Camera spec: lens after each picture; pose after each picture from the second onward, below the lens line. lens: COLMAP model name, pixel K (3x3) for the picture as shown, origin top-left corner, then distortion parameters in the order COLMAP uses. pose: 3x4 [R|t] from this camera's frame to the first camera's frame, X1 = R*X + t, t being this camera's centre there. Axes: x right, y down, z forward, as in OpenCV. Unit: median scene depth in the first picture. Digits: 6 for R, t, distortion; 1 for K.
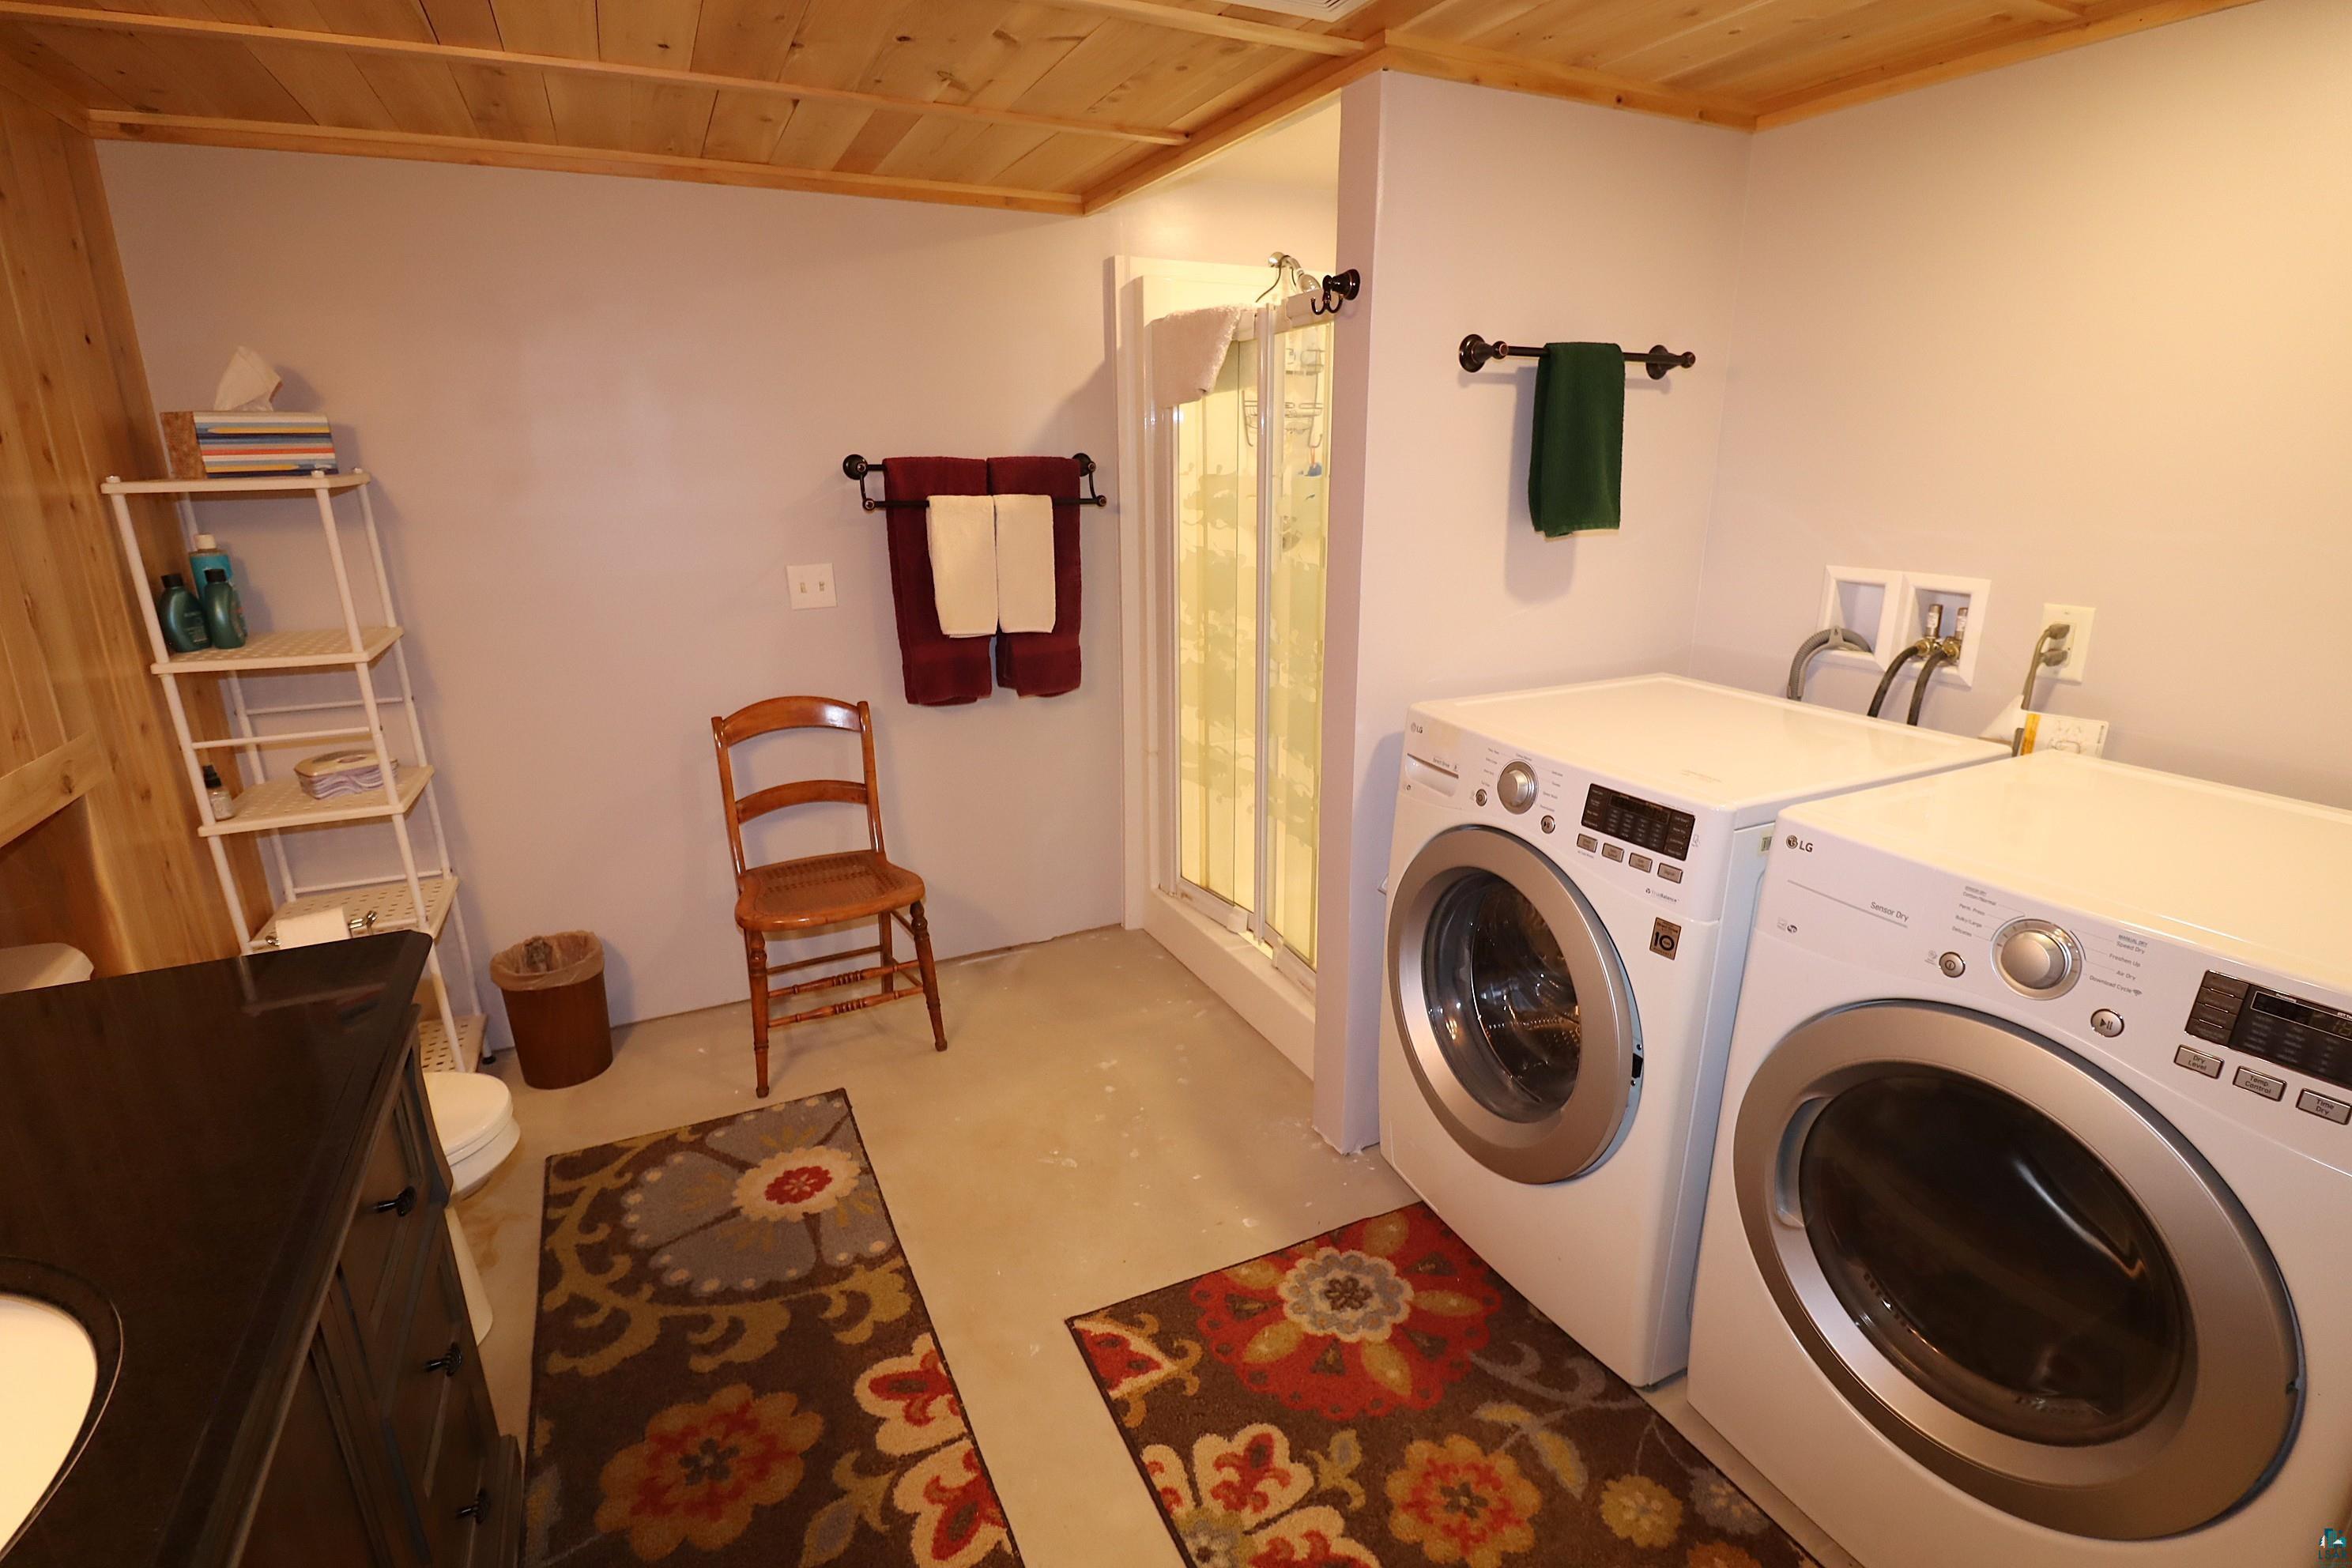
lens RADIAL K [[1114.2, 0, 1178.0], [0, 1114.2, 786.0], [0, 0, 1]] dist [0.001264, -0.000845]
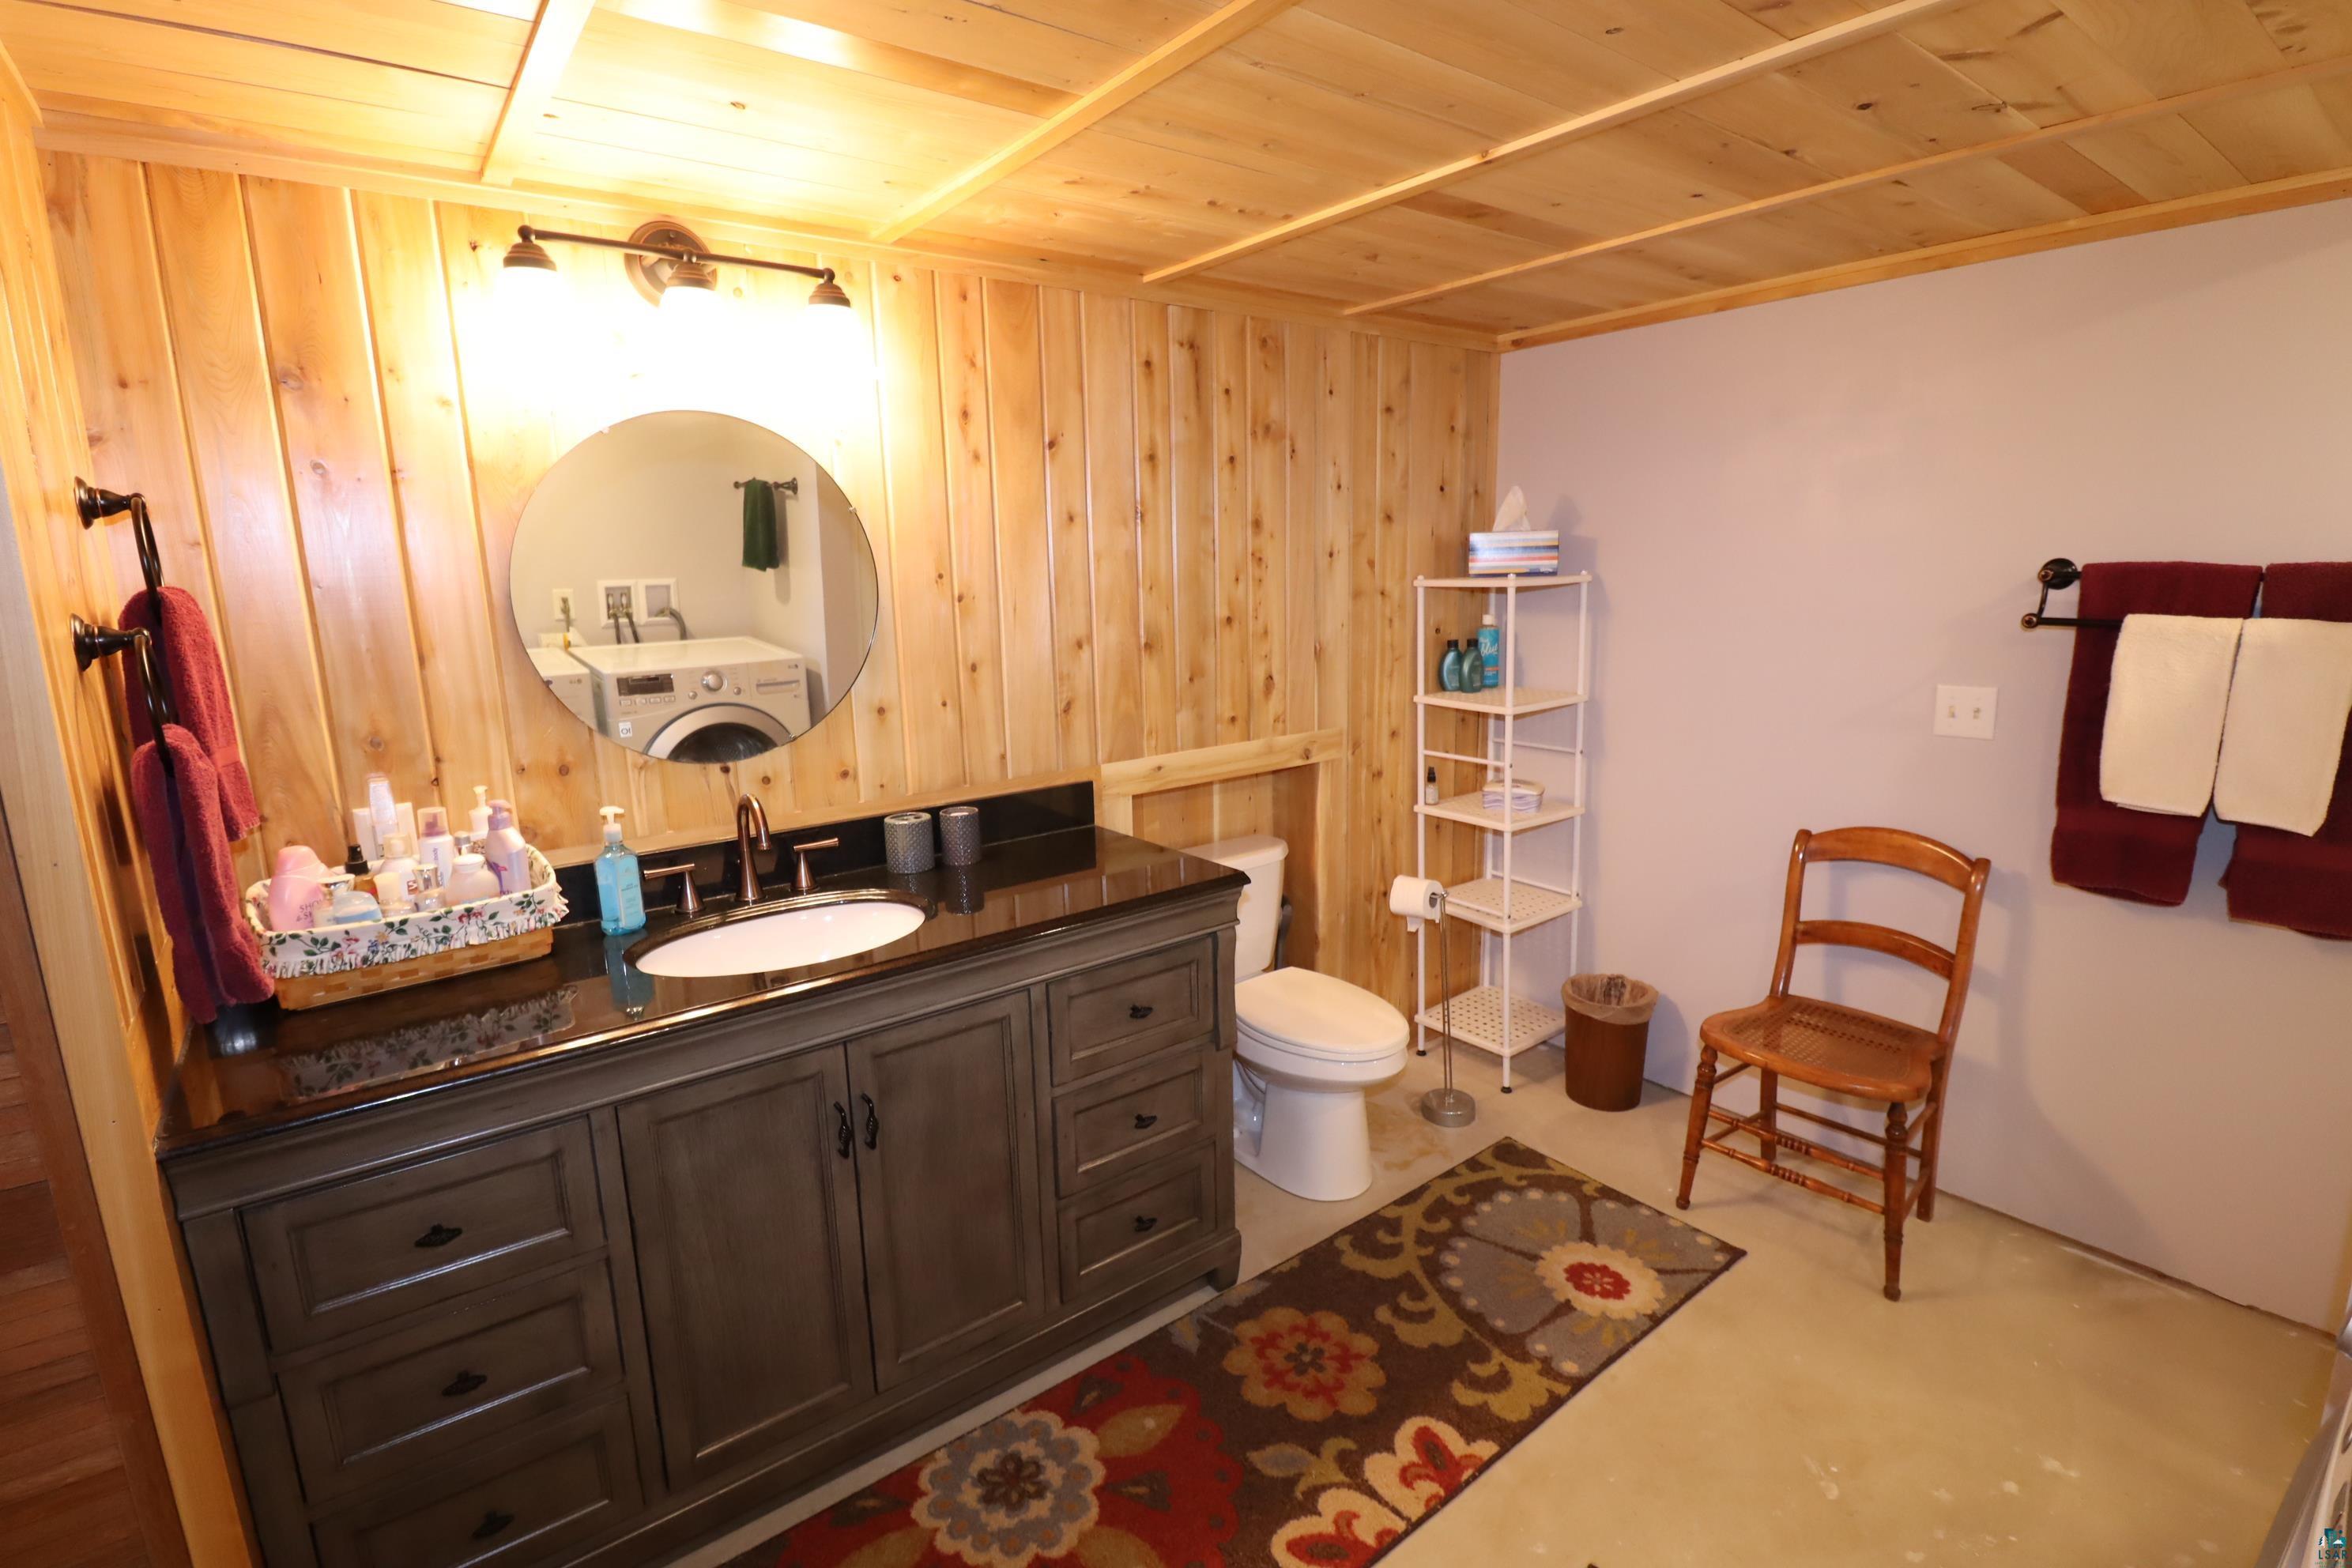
lens RADIAL K [[1109.3, 0, 1178.2], [0, 1109.3, 779.2], [0, 0, 1]] dist [-0.005856, -0.001590]
pose [[0.196308, 0.192886, -0.961383, 0.495625], [-0.265784, 0.954223, 0.137178, -0.117029], [0.943834, 0.228591, 0.238588, 0.336611]]
